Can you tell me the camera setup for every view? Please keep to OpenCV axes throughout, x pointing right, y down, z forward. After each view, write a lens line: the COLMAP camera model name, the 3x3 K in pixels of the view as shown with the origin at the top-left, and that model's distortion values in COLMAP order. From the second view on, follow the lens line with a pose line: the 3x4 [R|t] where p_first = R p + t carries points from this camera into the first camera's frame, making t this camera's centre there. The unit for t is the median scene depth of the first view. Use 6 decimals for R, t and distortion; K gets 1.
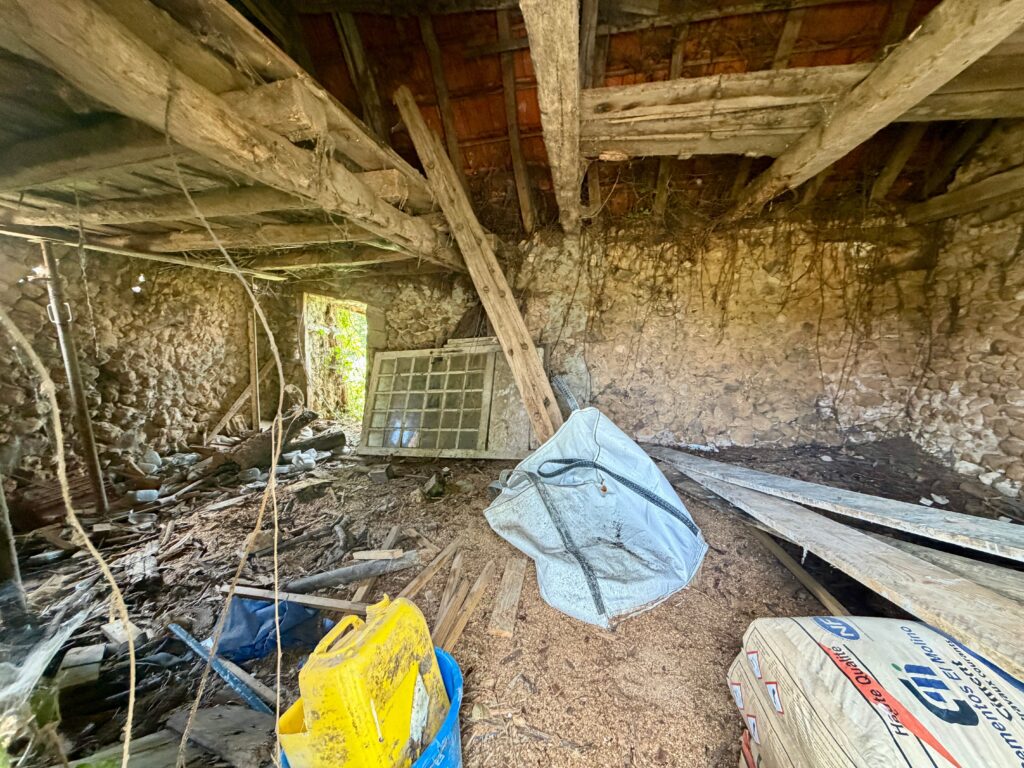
lens RADIAL K [[407.2, 0, 509.1], [0, 407.2, 385.2], [0, 0, 1]] dist [0.001057, -0.000200]
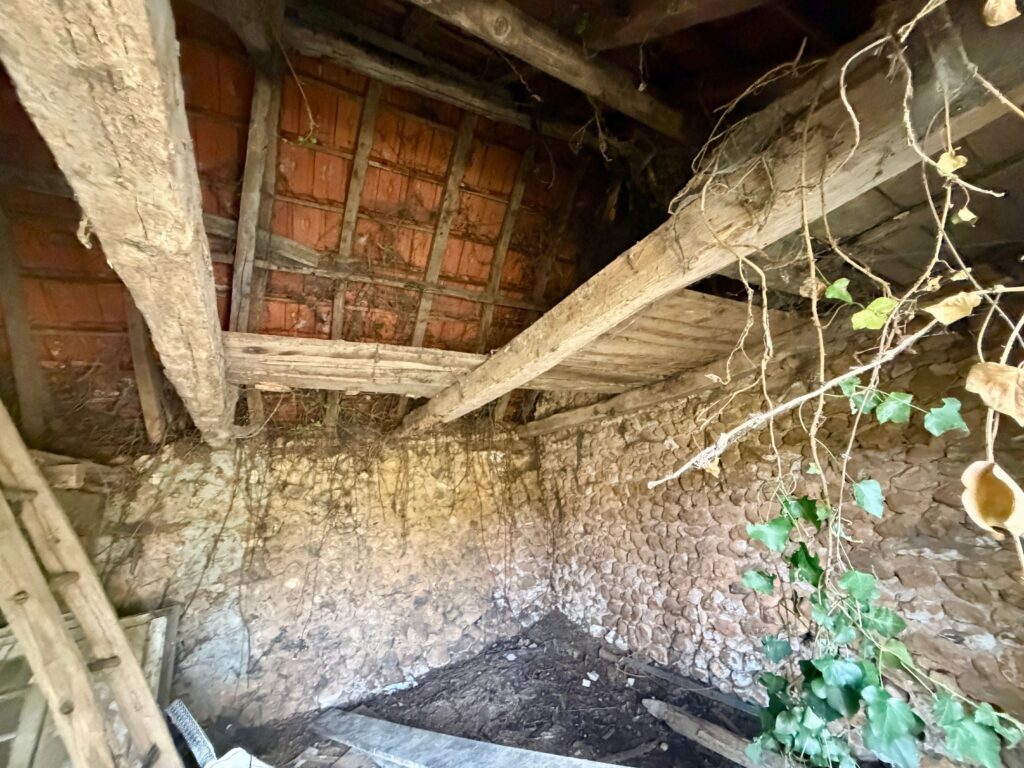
lens RADIAL K [[407.2, 0, 508.9], [0, 407.2, 387.4], [0, 0, 1]] dist [0.001057, -0.000200]
pose [[0.743247, 0.073582, 0.664958, 0.028664], [0.204019, 0.921660, -0.330028, -0.100408], [-0.637150, 0.380956, 0.670009, 0.039443]]
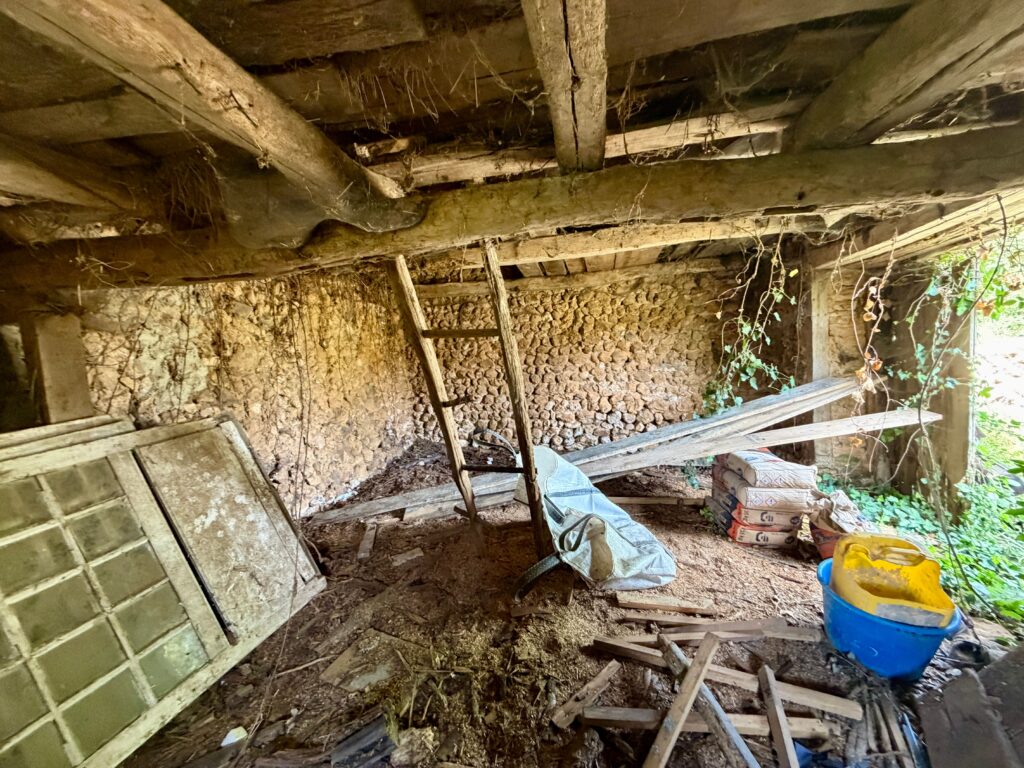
lens RADIAL K [[407.2, 0, 508.8], [0, 407.2, 387.8], [0, 0, 1]] dist [0.001057, -0.000200]
pose [[-0.003054, -0.084925, 0.996383, -0.485604], [0.184527, 0.979229, 0.084028, -0.111877], [-0.982823, 0.184116, 0.012680, 0.583691]]
